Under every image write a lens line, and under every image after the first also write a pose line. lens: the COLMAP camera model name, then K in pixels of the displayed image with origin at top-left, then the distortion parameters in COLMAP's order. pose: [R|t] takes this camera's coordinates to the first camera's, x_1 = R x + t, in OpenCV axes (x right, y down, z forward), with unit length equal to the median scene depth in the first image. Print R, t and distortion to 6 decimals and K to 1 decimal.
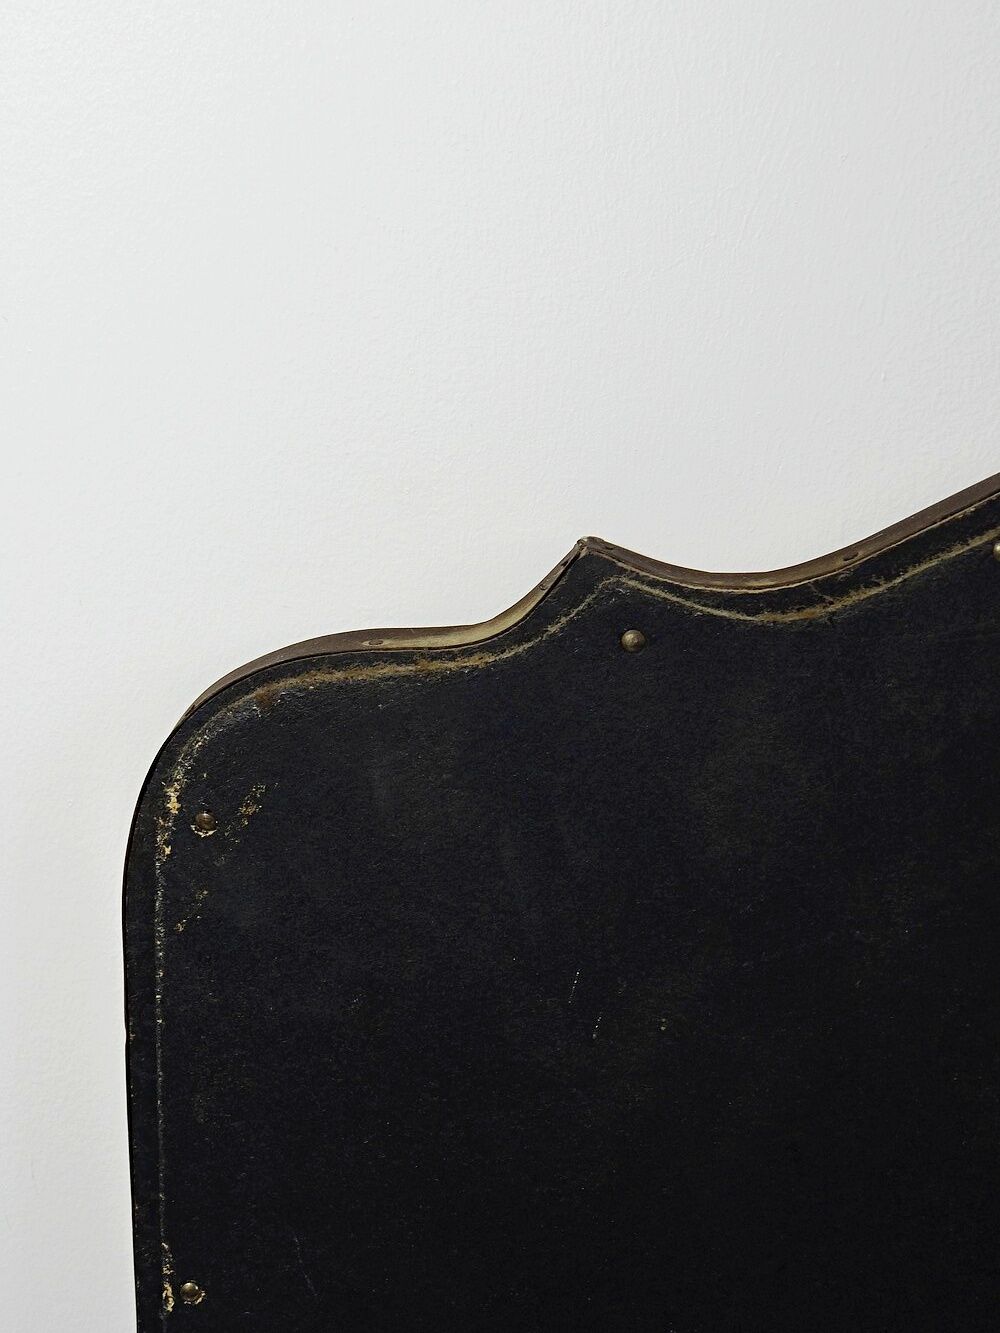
lens RADIAL K [[1959.1, 0, 499.8], [0, 1959.1, 666.7], [0, 0, 1]] dist [-0.010155, 0.000000]
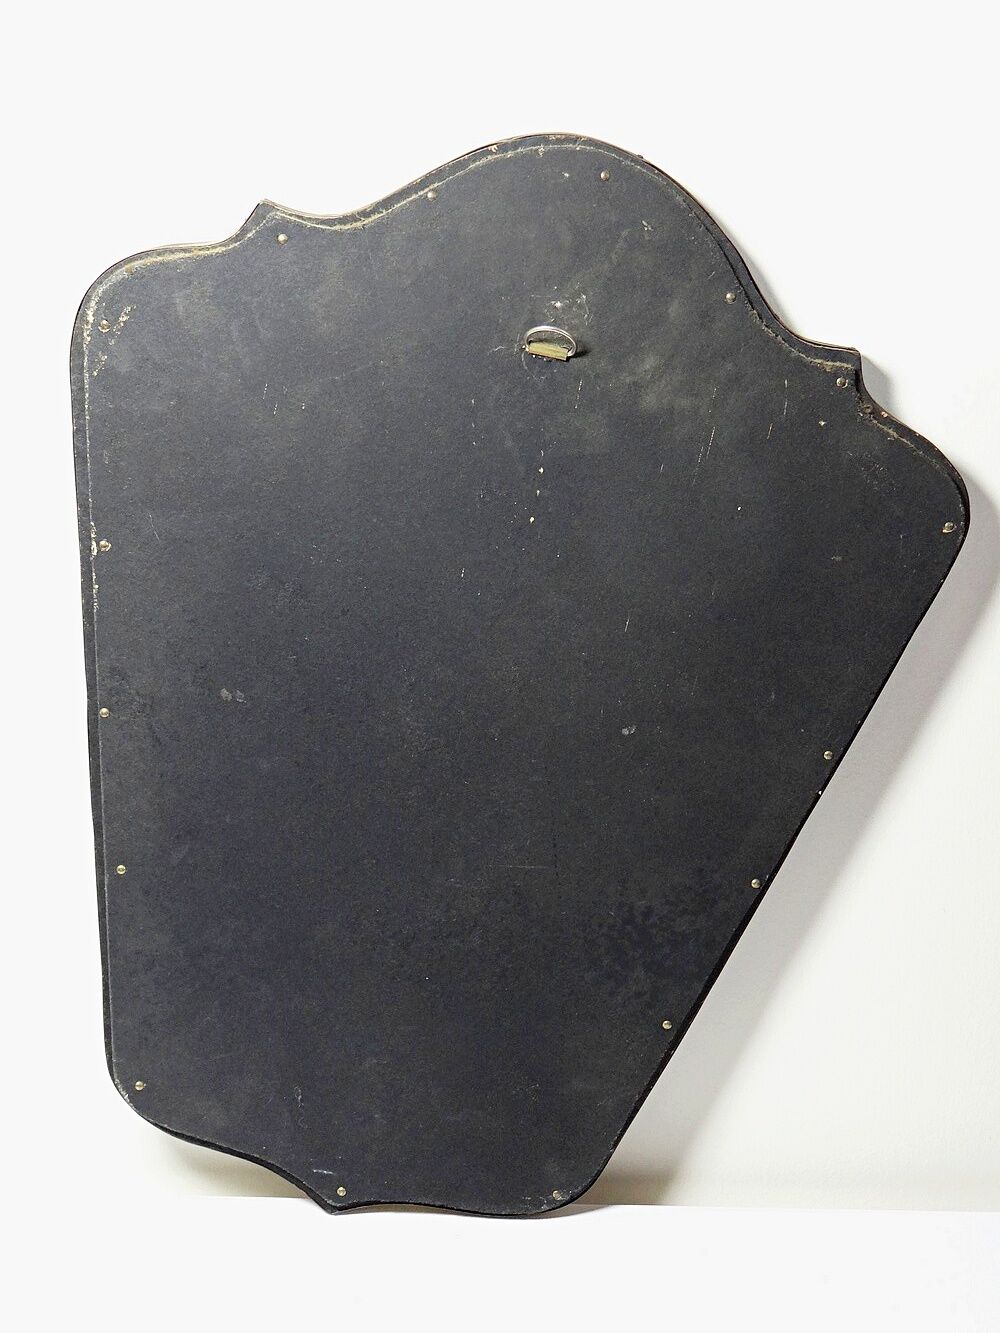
lens RADIAL K [[1959.1, 0, 500.4], [0, 1959.1, 666.3], [0, 0, 1]] dist [-0.010155, 0.000000]
pose [[0.996683, -0.031650, 0.074972, 0.133144], [0.029751, 0.999211, 0.026314, 0.442031], [-0.075746, -0.023997, 0.996838, -1.385323]]
